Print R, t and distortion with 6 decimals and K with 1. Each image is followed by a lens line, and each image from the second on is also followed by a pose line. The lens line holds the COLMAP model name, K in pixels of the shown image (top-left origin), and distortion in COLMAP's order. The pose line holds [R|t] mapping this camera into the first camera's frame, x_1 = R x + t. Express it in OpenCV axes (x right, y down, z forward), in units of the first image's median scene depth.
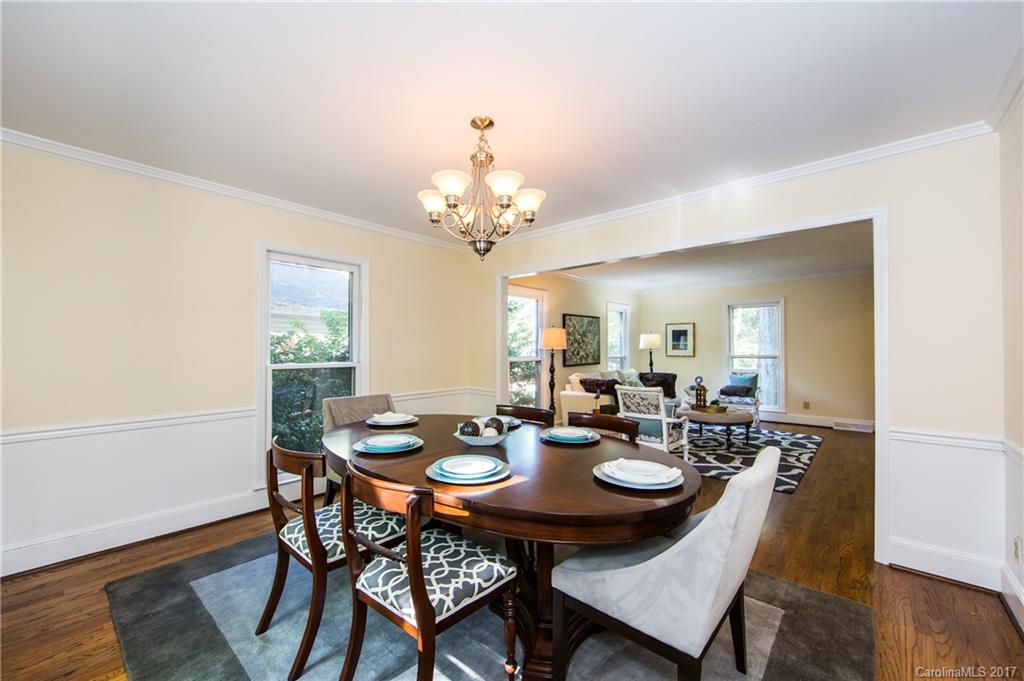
lens RADIAL K [[406.8, 0, 511.5], [0, 406.8, 352.1], [0, 0, 1]] dist [-0.000706, 0.000014]
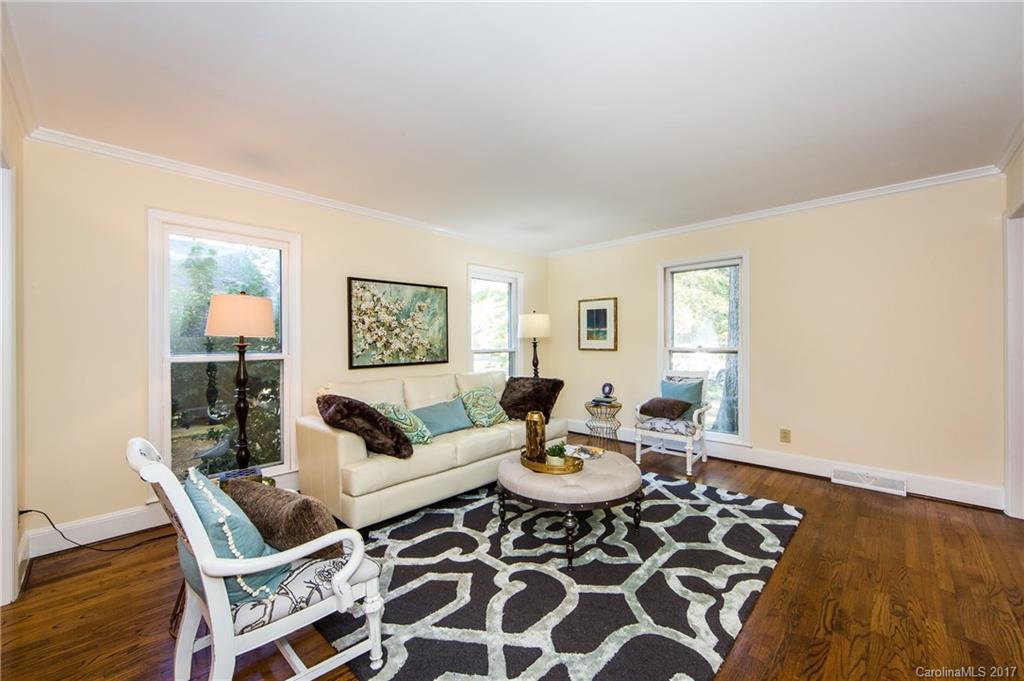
lens RADIAL K [[401.4, 0, 516.6], [0, 401.4, 341.3], [0, 0, 1]] dist [0.001506, 0.000088]
pose [[0.999074, 0.000349, -0.043014, 0.309853], [-0.000398, 0.999999, -0.001132, -0.002160], [0.043013, 0.001149, 0.999074, 0.347952]]
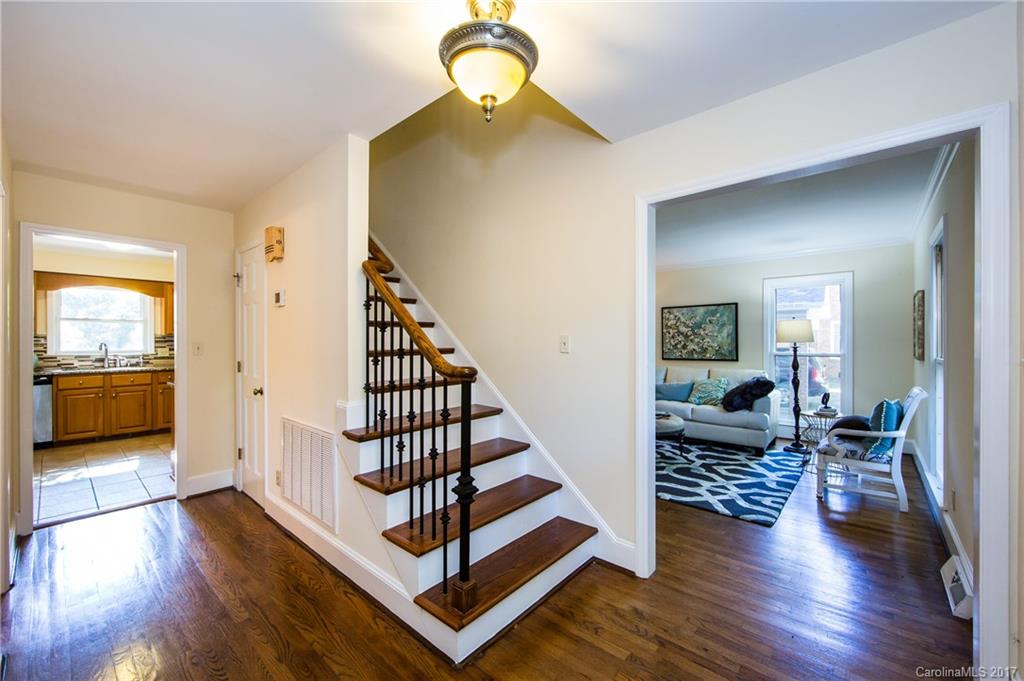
lens RADIAL K [[401.4, 0, 516.6], [0, 401.4, 341.3], [0, 0, 1]] dist [0.001506, 0.000088]
pose [[0.009693, 0.006575, -0.999931, 0.895192], [-0.000705, 0.999978, 0.006568, -0.012962], [0.999953, 0.000641, 0.009698, 0.494265]]
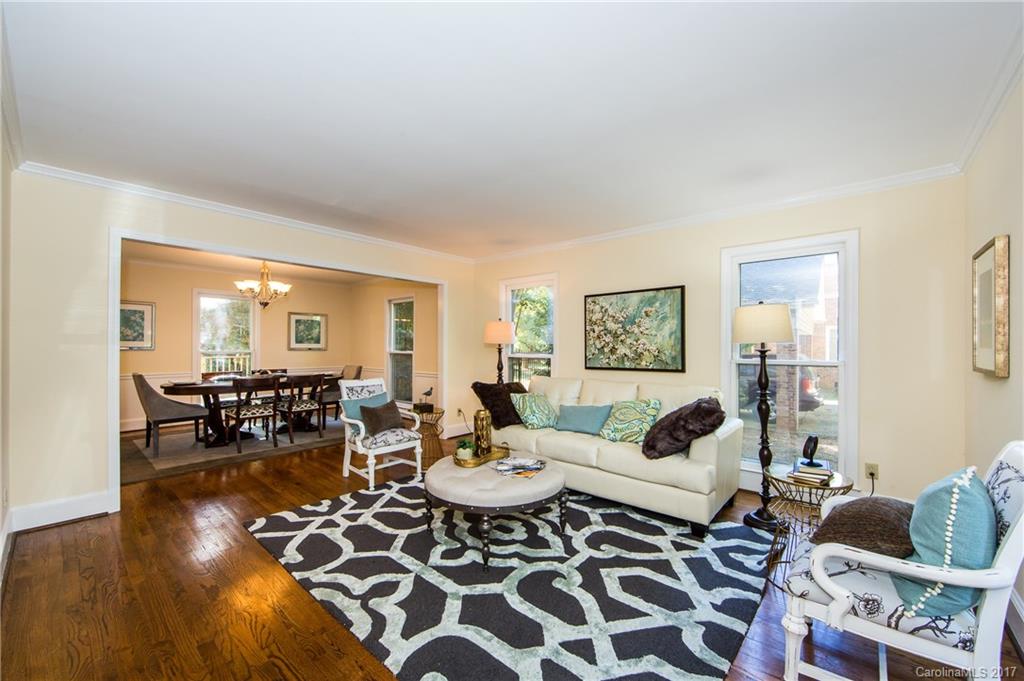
lens RADIAL K [[397.5, 0, 510.7], [0, 397.5, 344.6], [0, 0, 1]] dist [0.001180, 0.000008]
pose [[0.001723, 0.001154, -0.999998, 0.662515], [-0.007233, 0.999973, 0.001142, -0.005386], [0.999972, 0.007231, 0.001731, 0.684033]]
